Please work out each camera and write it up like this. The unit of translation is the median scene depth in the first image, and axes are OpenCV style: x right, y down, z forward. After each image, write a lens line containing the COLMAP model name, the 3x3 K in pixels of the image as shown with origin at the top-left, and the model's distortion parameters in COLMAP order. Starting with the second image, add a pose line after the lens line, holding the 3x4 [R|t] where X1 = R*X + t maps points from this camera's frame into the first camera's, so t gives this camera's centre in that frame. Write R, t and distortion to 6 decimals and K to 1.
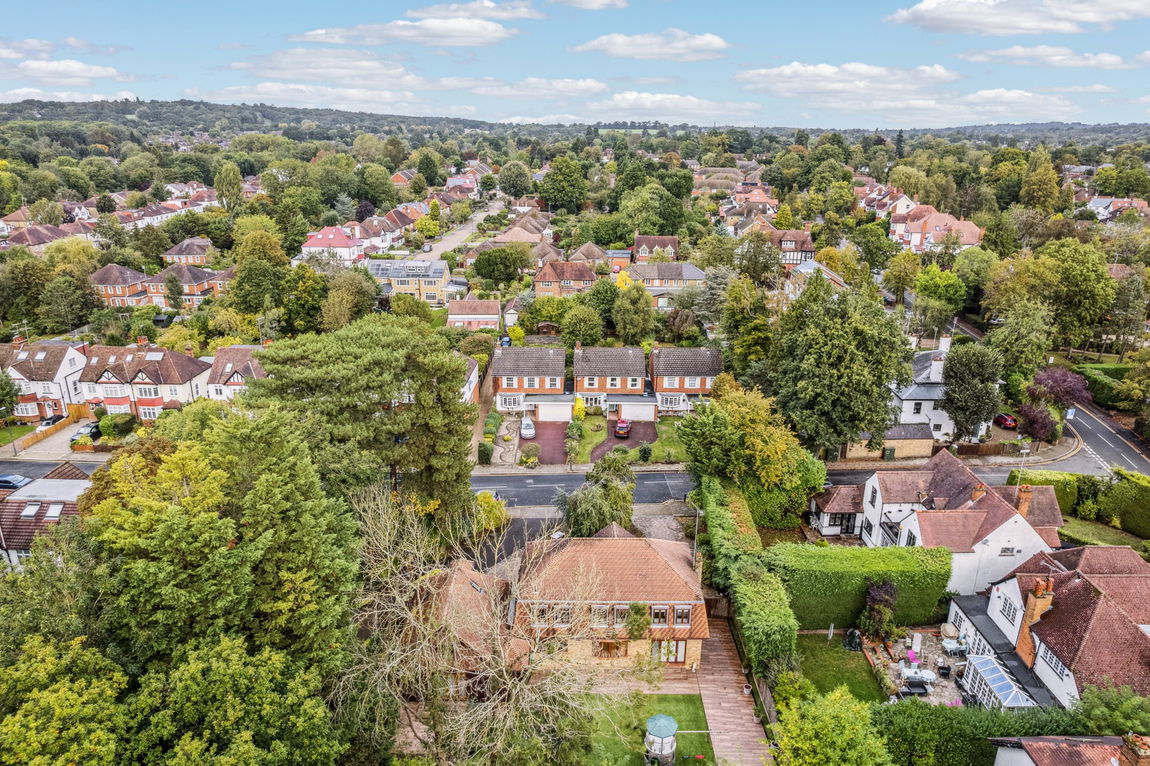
lens RADIAL K [[748.1, 0, 576.9], [0, 748.1, 320.2], [0, 0, 1]] dist [-0.032513, 0.004019]
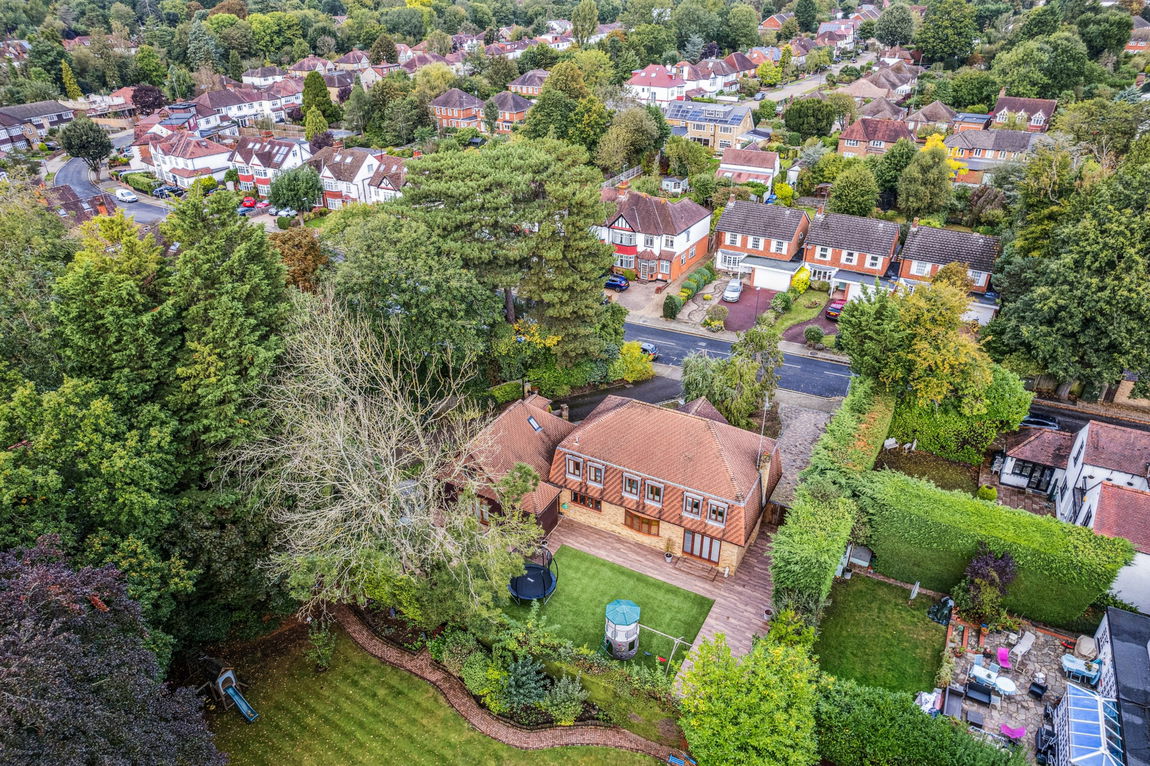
lens RADIAL K [[762.0, 0, 574.8], [0, 762.0, 329.5], [0, 0, 1]] dist [-0.073348, 0.087037]
pose [[0.883594, 0.197135, -0.424734, 0.155390], [-0.110002, 0.969065, 0.220936, 0.006562], [0.455149, -0.148496, 0.877946, 0.086408]]
